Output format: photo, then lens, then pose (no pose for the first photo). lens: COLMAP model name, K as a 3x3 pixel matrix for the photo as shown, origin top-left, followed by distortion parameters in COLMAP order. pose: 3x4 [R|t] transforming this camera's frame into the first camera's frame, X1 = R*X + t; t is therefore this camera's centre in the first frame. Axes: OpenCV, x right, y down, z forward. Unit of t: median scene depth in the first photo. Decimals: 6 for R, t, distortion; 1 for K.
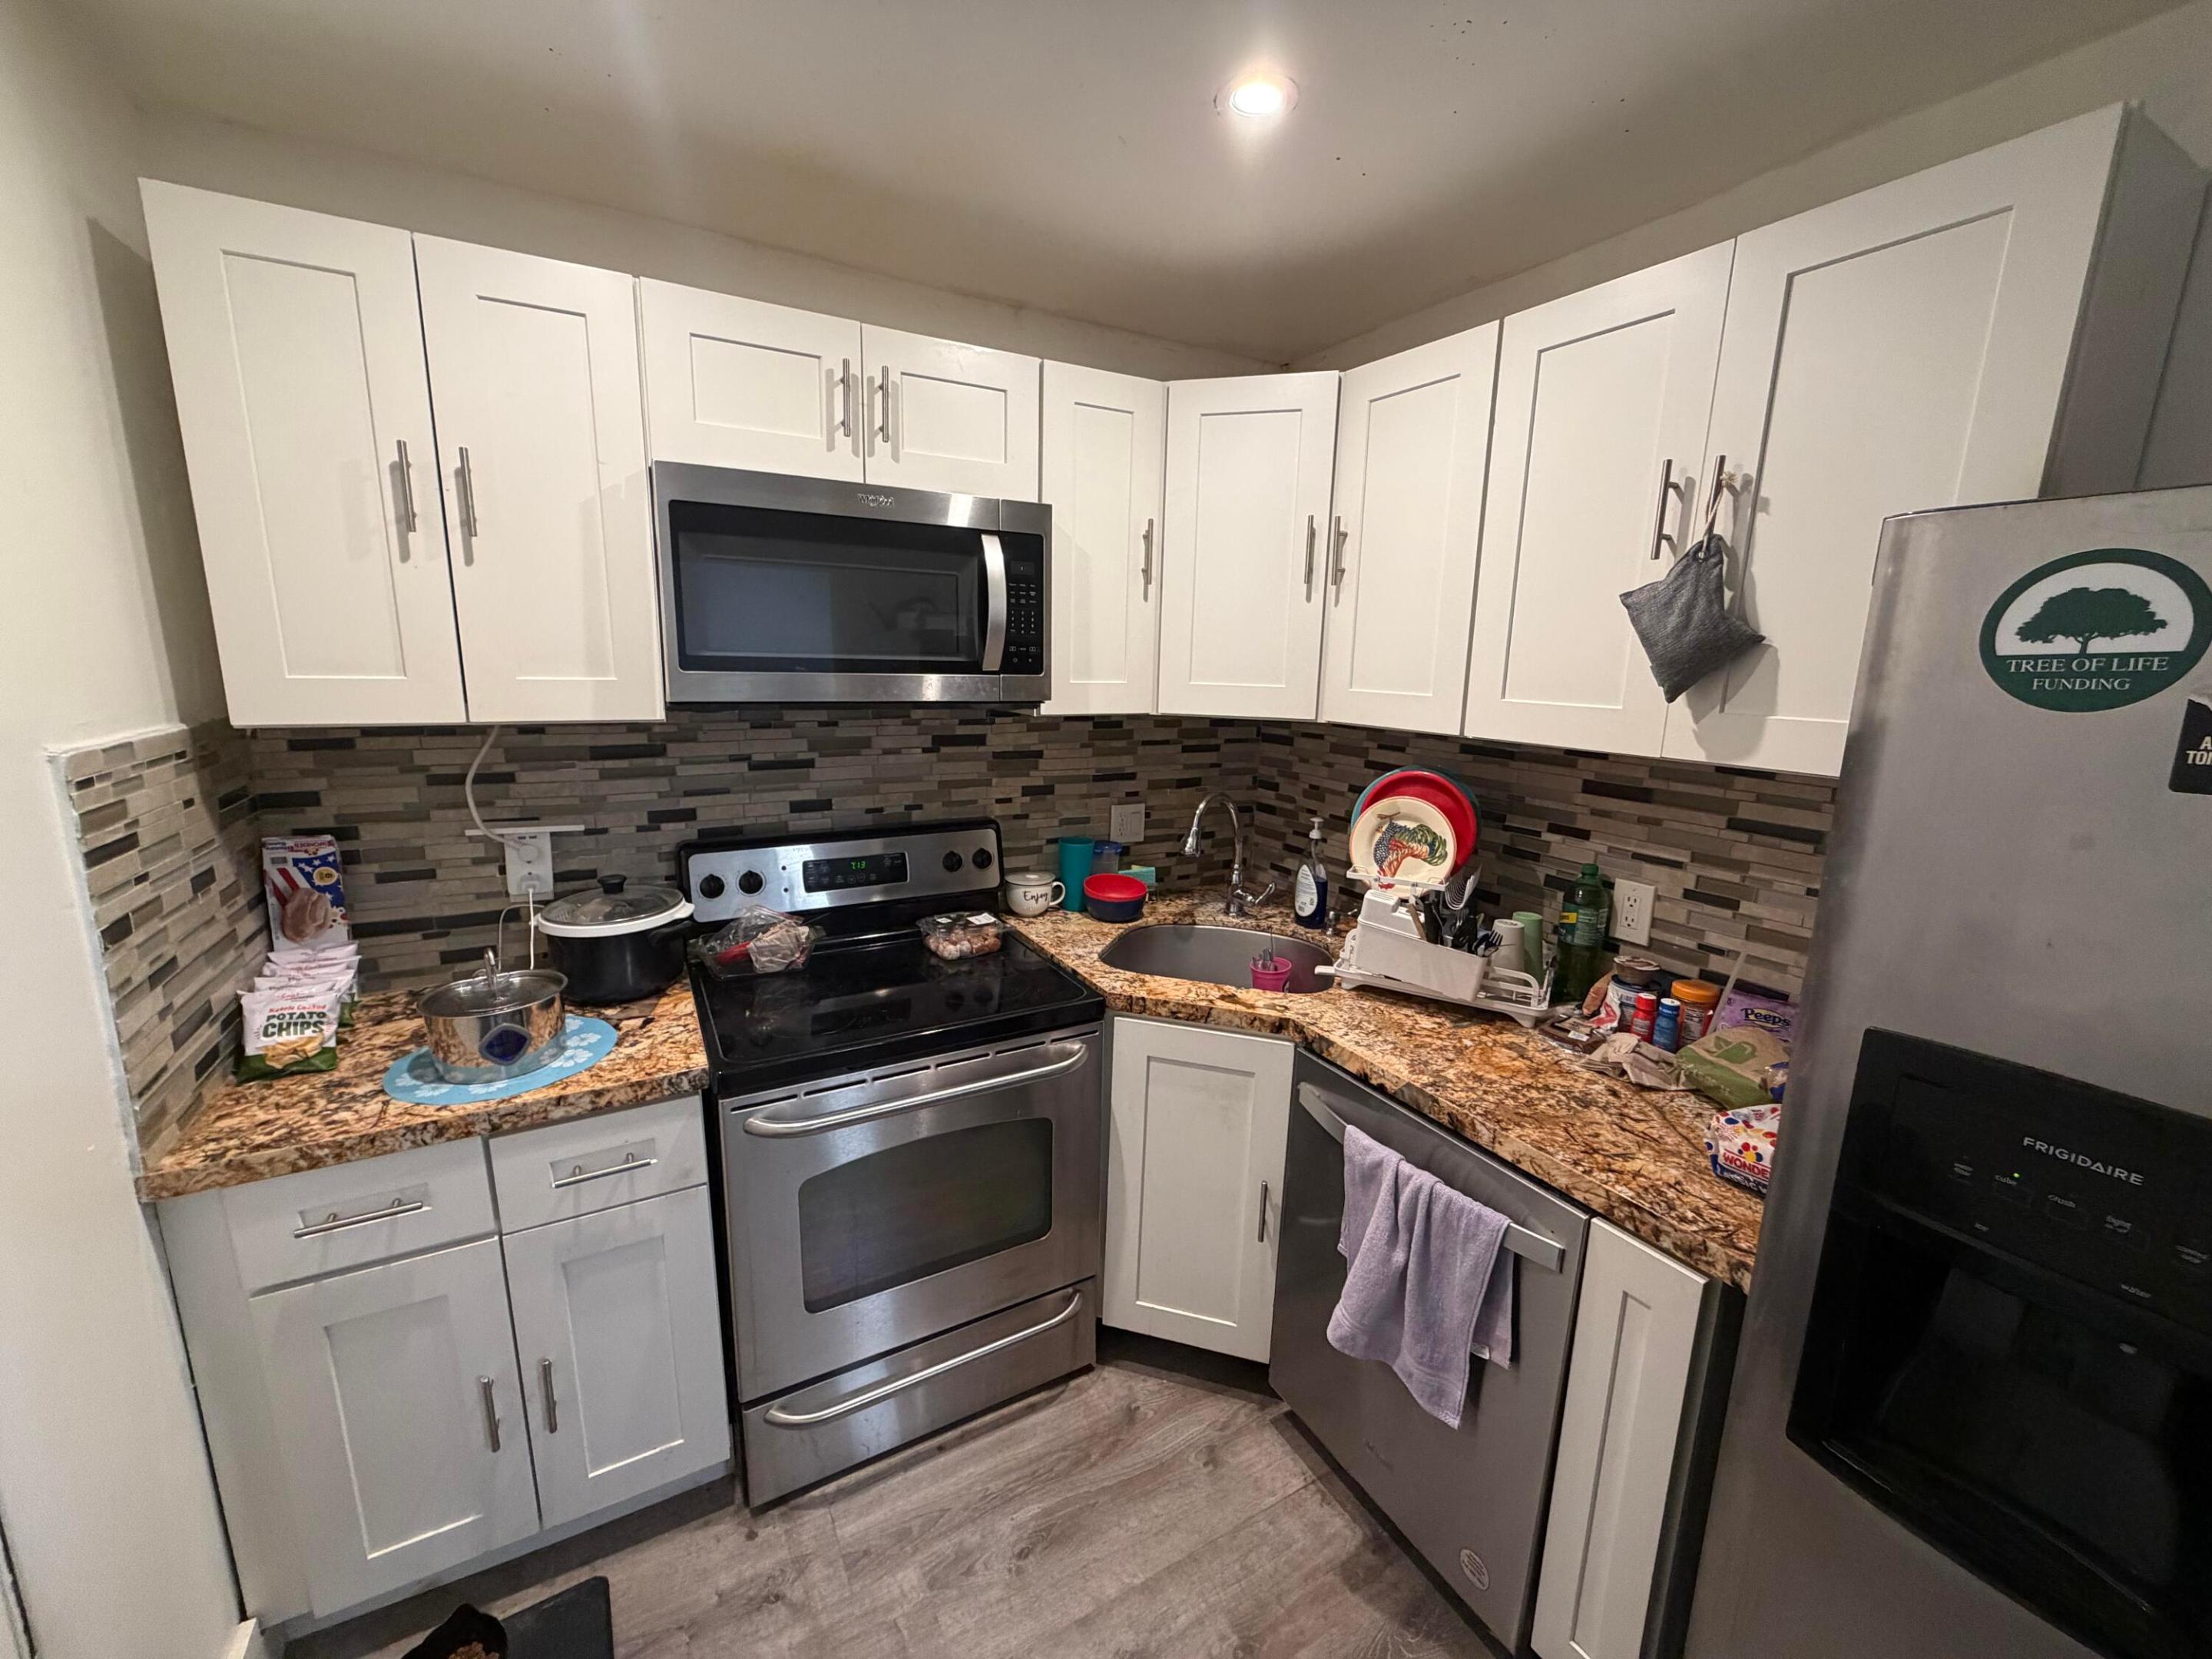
lens RADIAL K [[877.9, 0, 1095.0], [0, 877.9, 828.1], [0, 0, 1]] dist [0.001879, -0.000382]
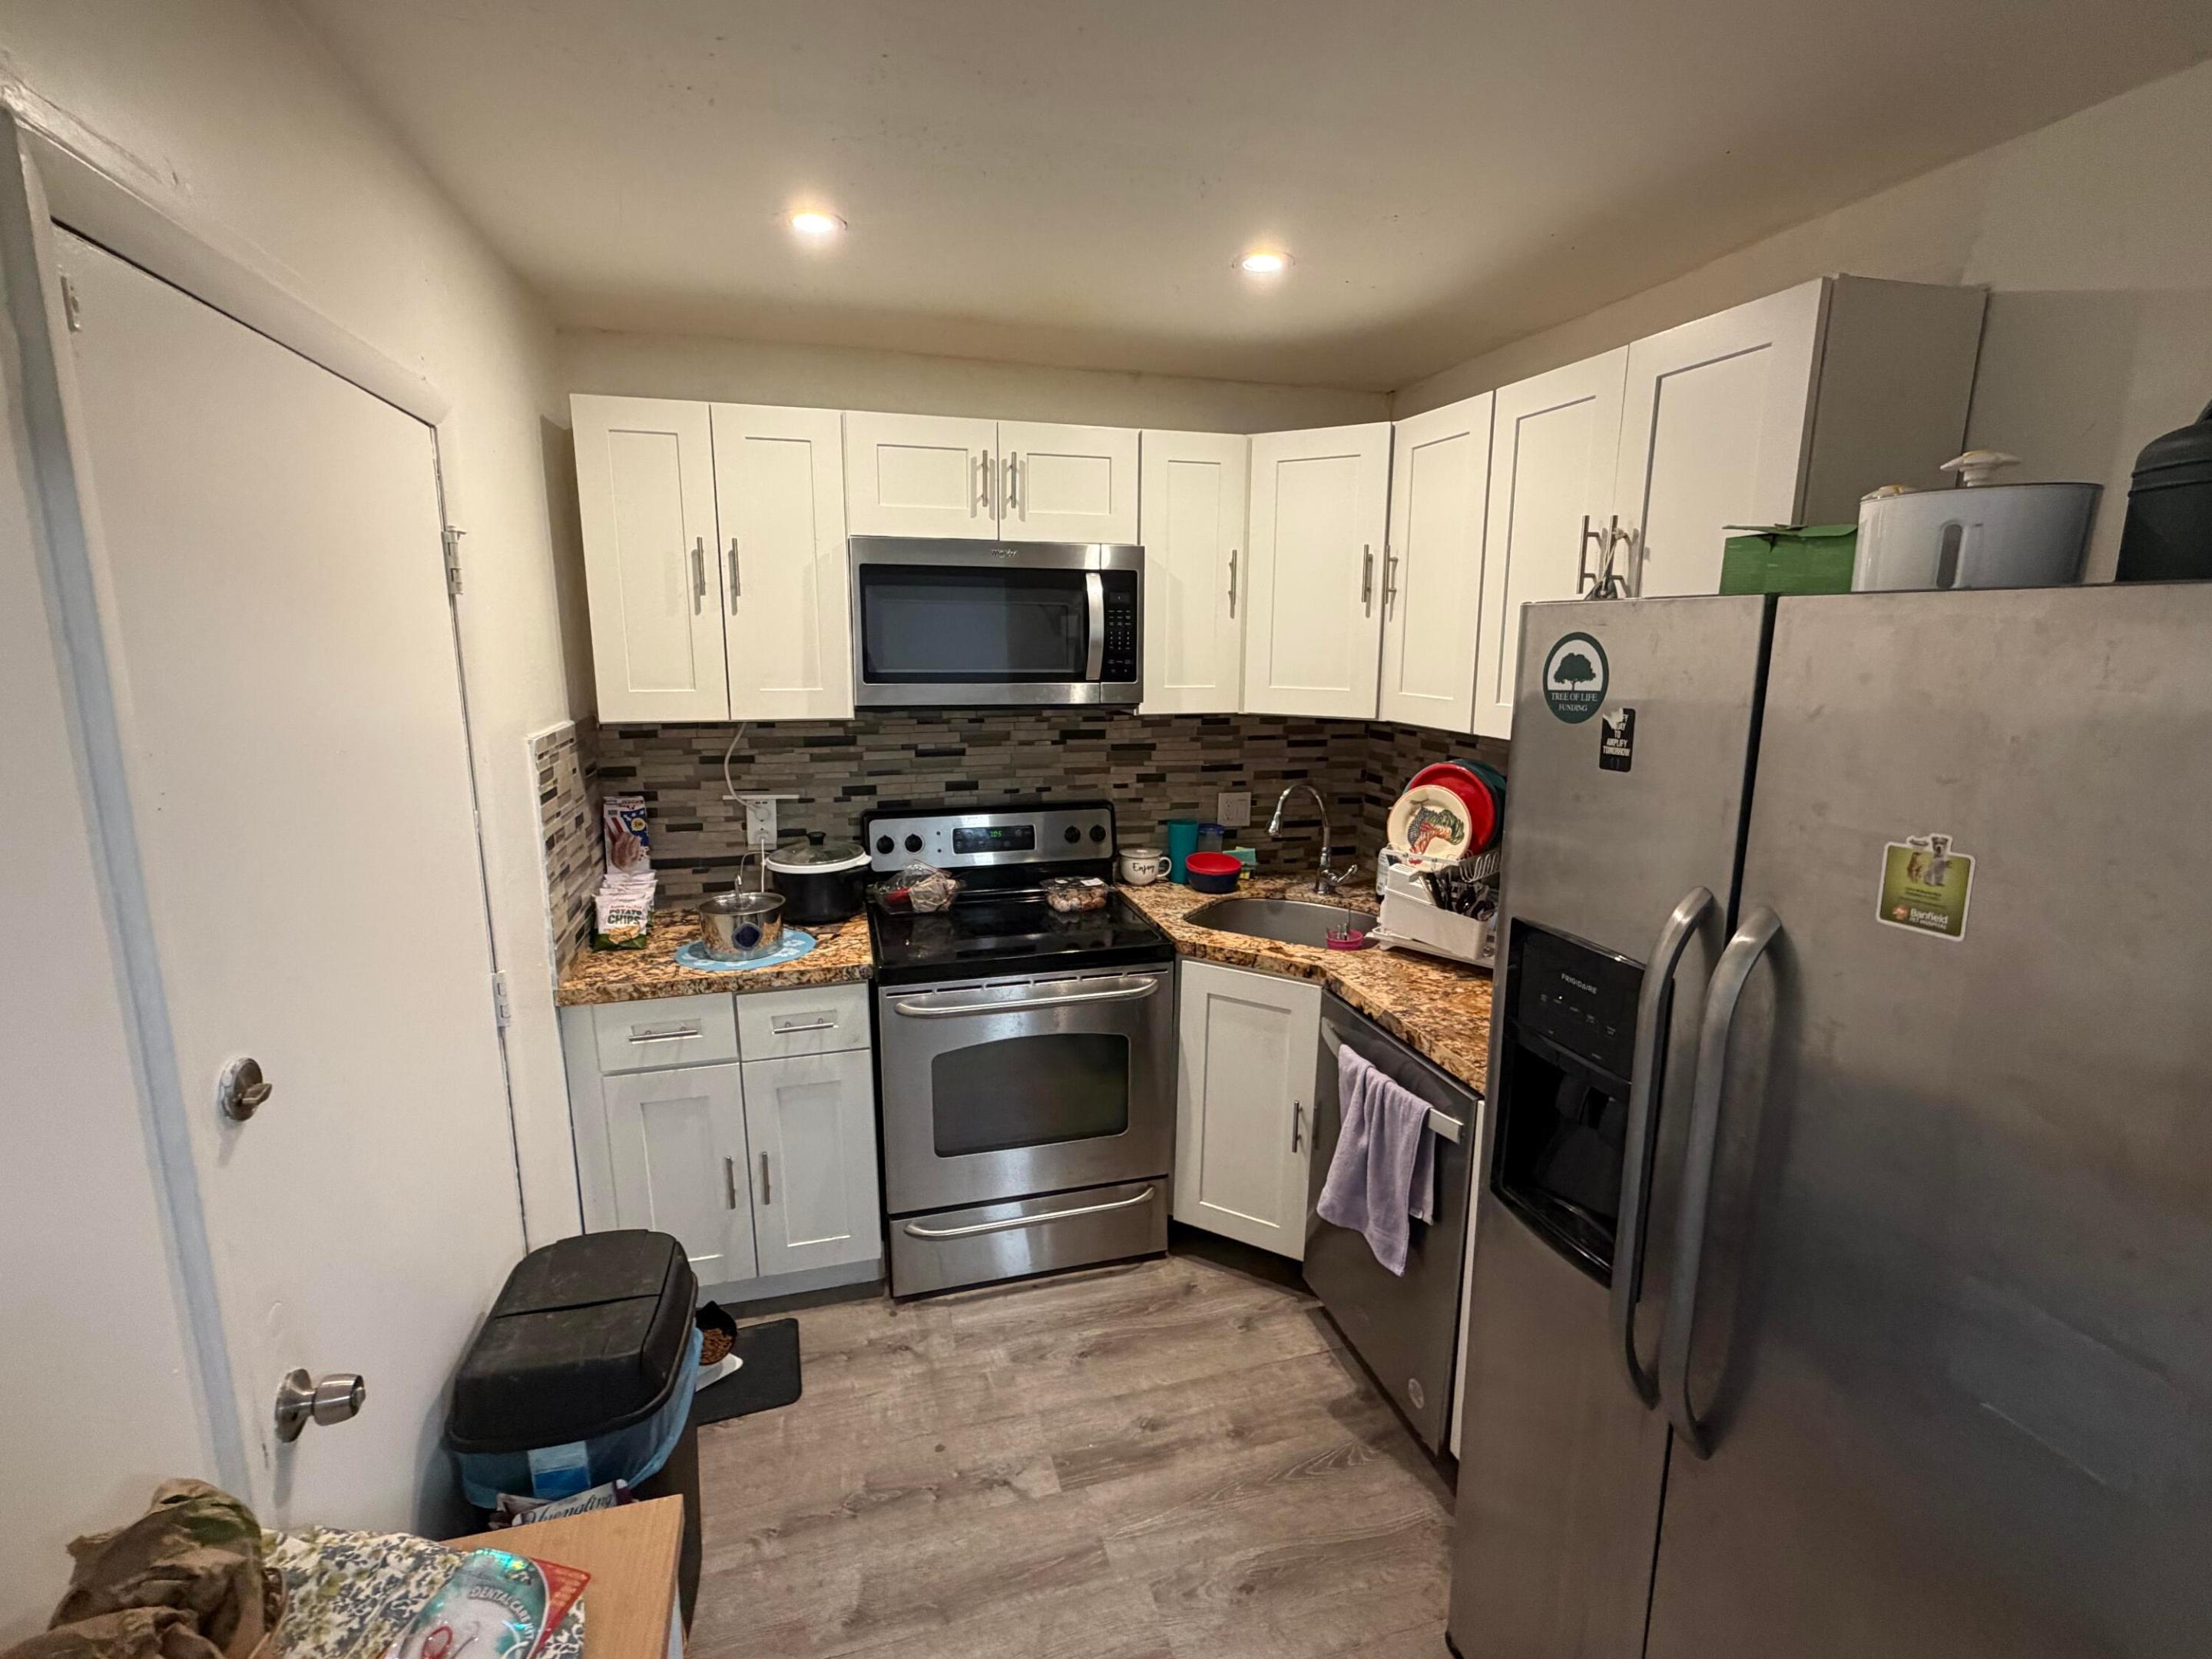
lens RADIAL K [[1010.5, 0, 1096.4], [0, 1010.5, 833.3], [0, 0, 1]] dist [0.001298, -0.000087]
pose [[0.971206, 0.030299, -0.236307, 0.265474], [-0.030780, 0.999525, 0.001653, 0.043807], [0.236245, 0.005668, 0.971677, -0.459229]]
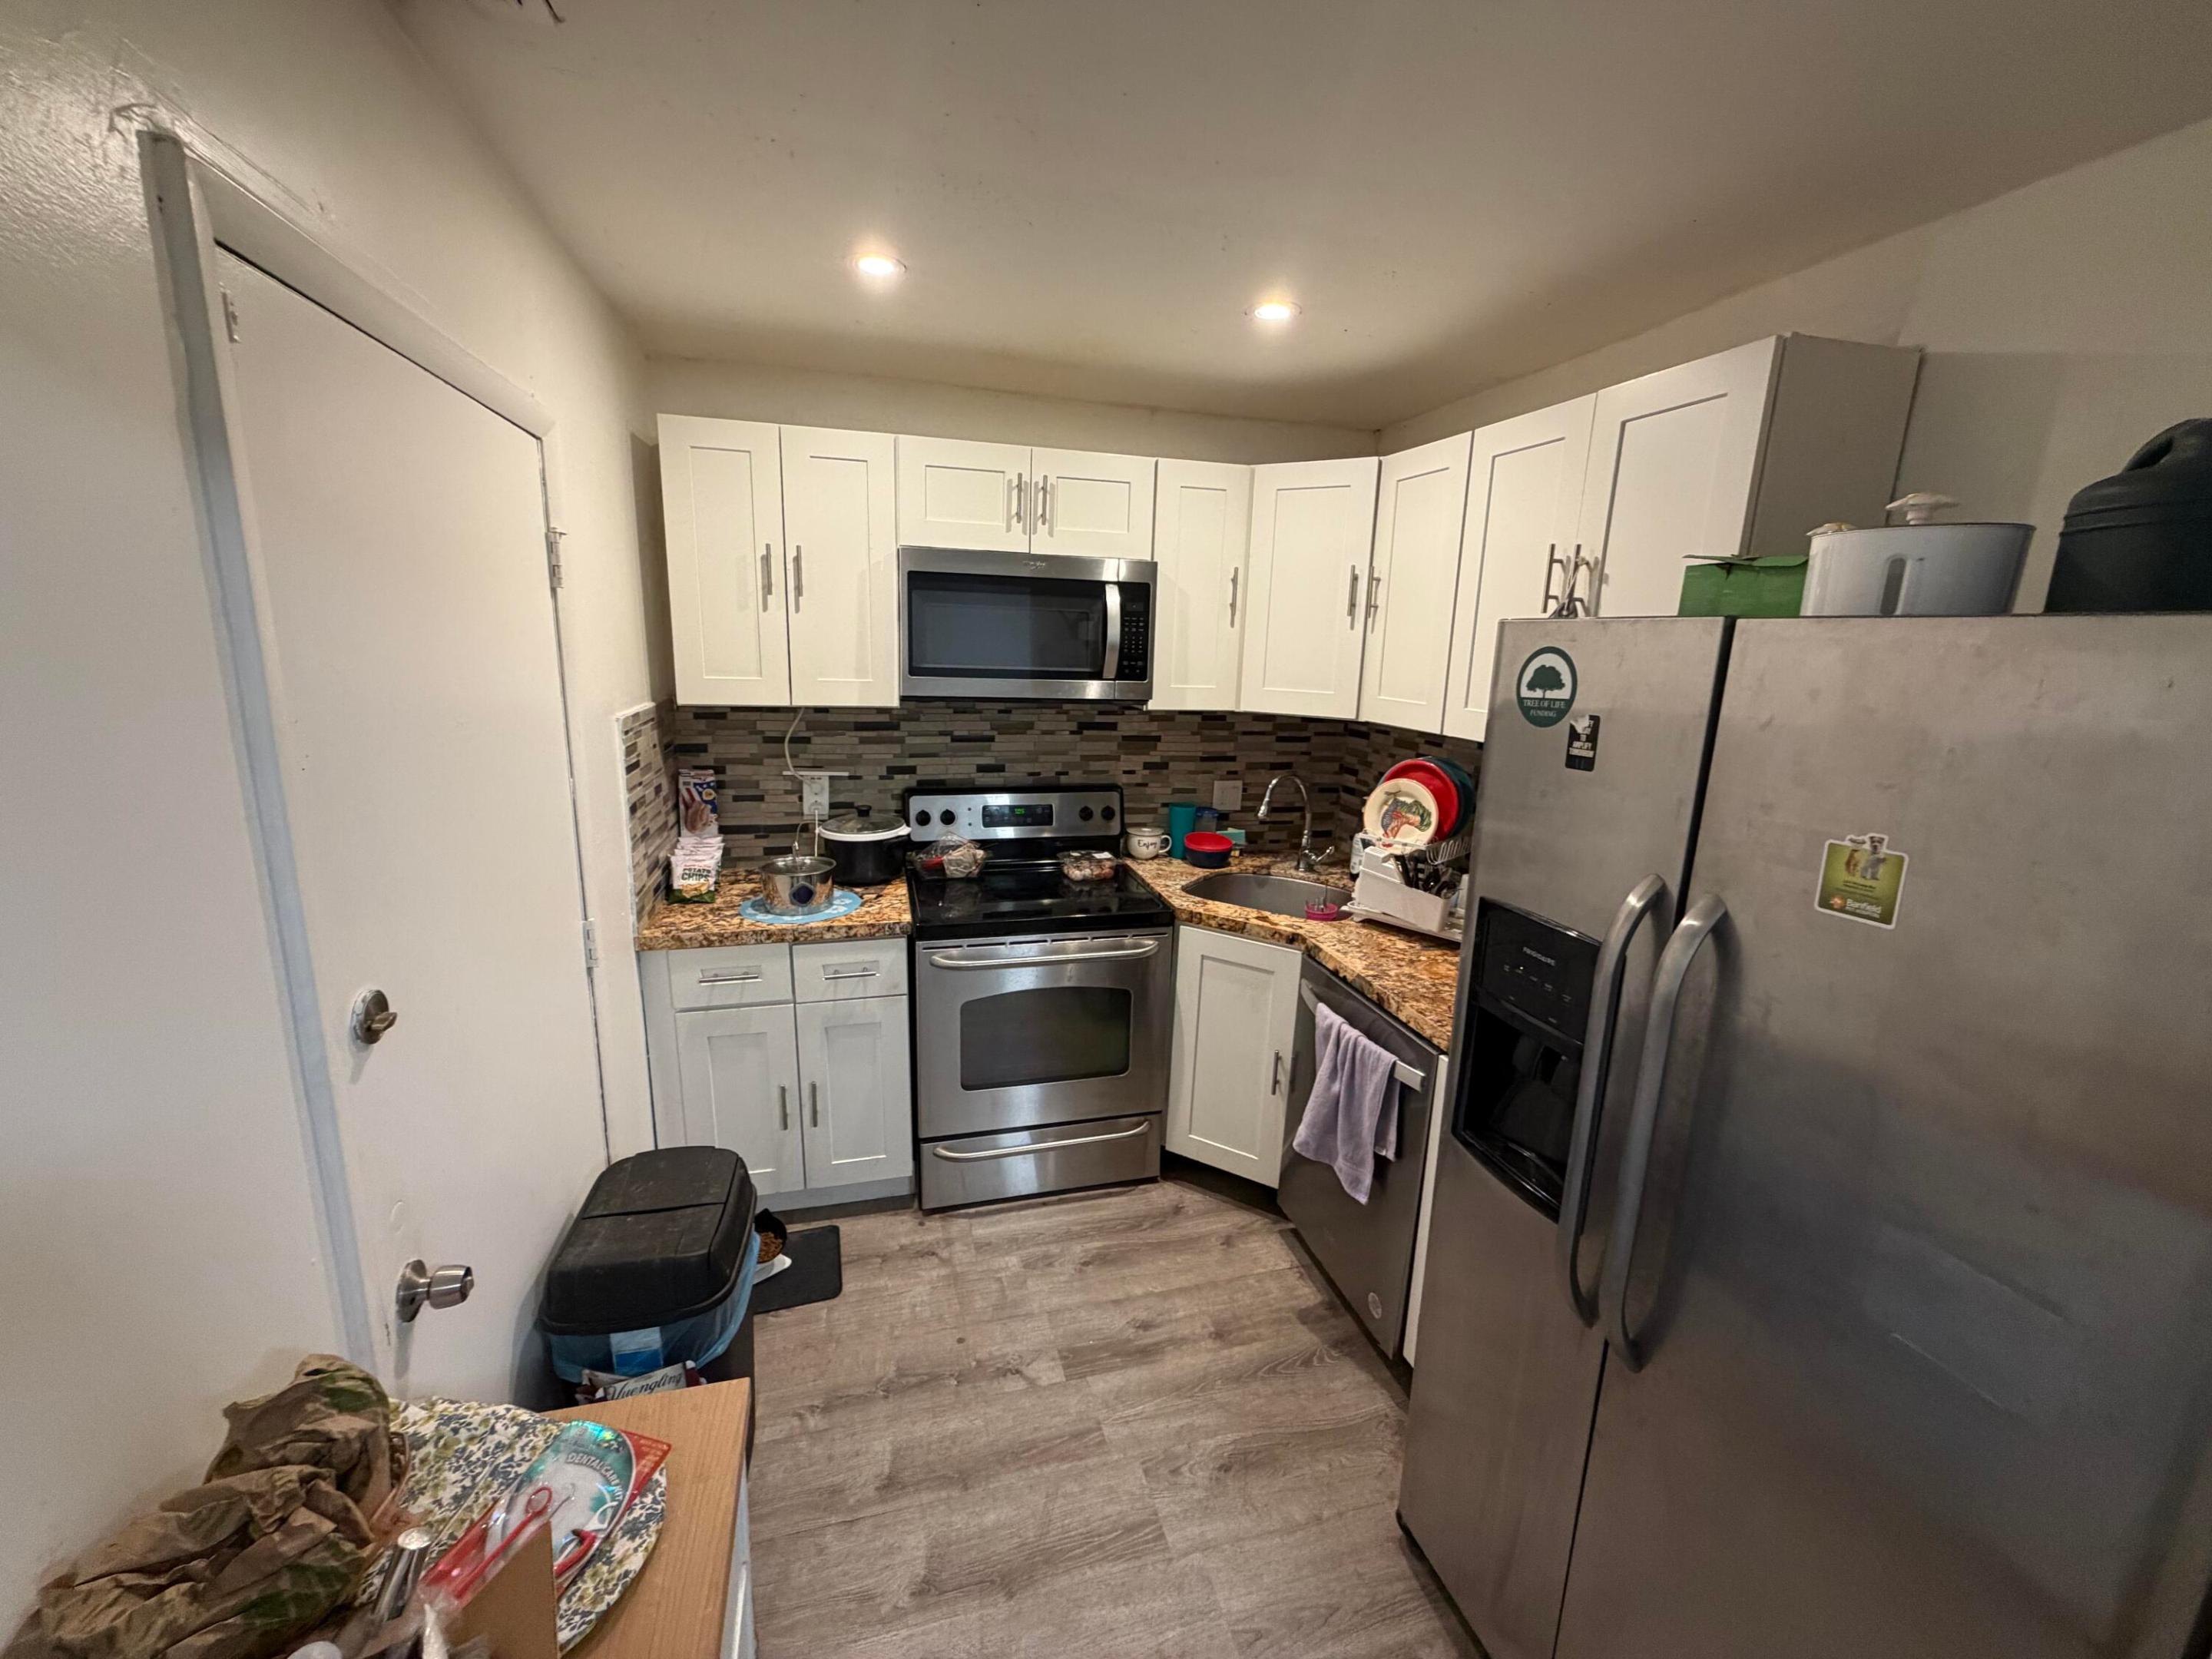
lens RADIAL K [[877.9, 0, 1094.4], [0, 877.9, 830.0], [0, 0, 1]] dist [0.001879, -0.000382]
pose [[0.968991, 0.060923, -0.239467, 0.245394], [-0.057446, 0.998118, 0.021479, 0.044671], [0.240324, -0.007057, 0.970667, -0.454960]]
